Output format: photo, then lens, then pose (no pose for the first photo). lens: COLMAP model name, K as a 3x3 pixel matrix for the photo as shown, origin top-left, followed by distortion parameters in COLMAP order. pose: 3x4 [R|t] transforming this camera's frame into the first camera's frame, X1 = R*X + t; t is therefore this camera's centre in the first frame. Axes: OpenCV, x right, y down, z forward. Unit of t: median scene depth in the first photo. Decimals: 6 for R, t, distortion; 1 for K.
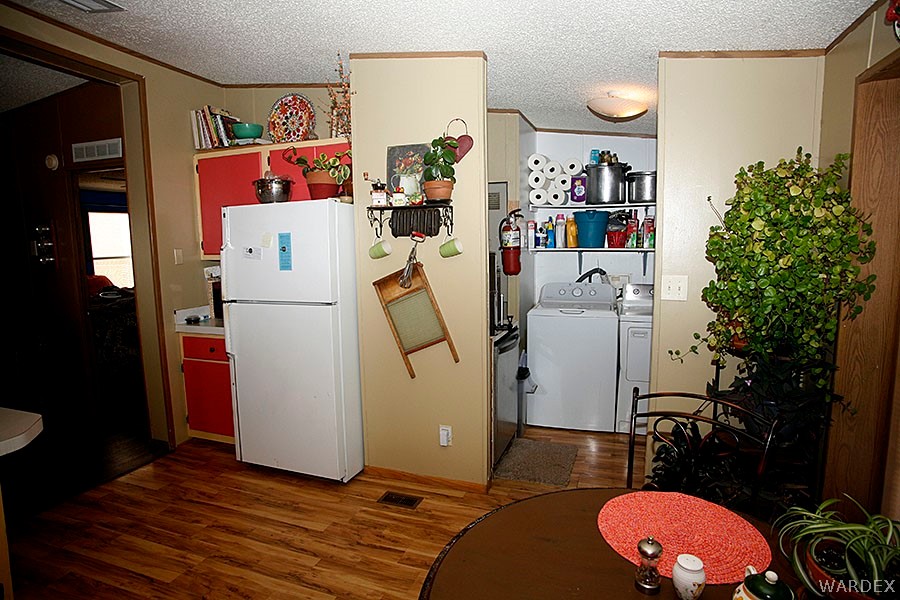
lens RADIAL K [[490.0, 0, 455.7], [0, 490.0, 303.3], [0, 0, 1]] dist [-0.112537, 0.061167]
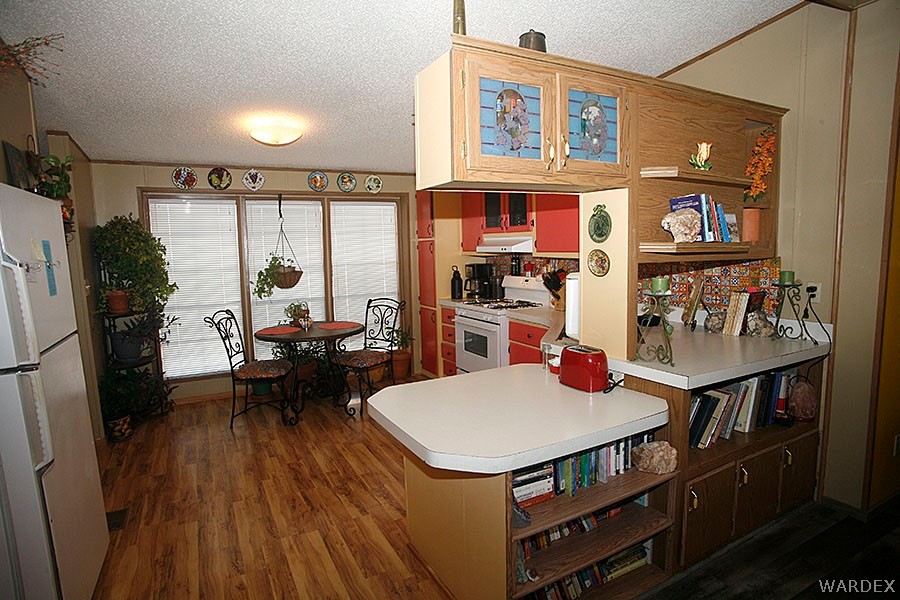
lens RADIAL K [[490.0, 0, 455.7], [0, 490.0, 303.3], [0, 0, 1]] dist [-0.112537, 0.061167]
pose [[-0.742279, -0.053113, 0.667983, -1.534260], [0.112052, 0.972979, 0.201879, -0.158699], [-0.660656, 0.224700, -0.716271, 1.394216]]
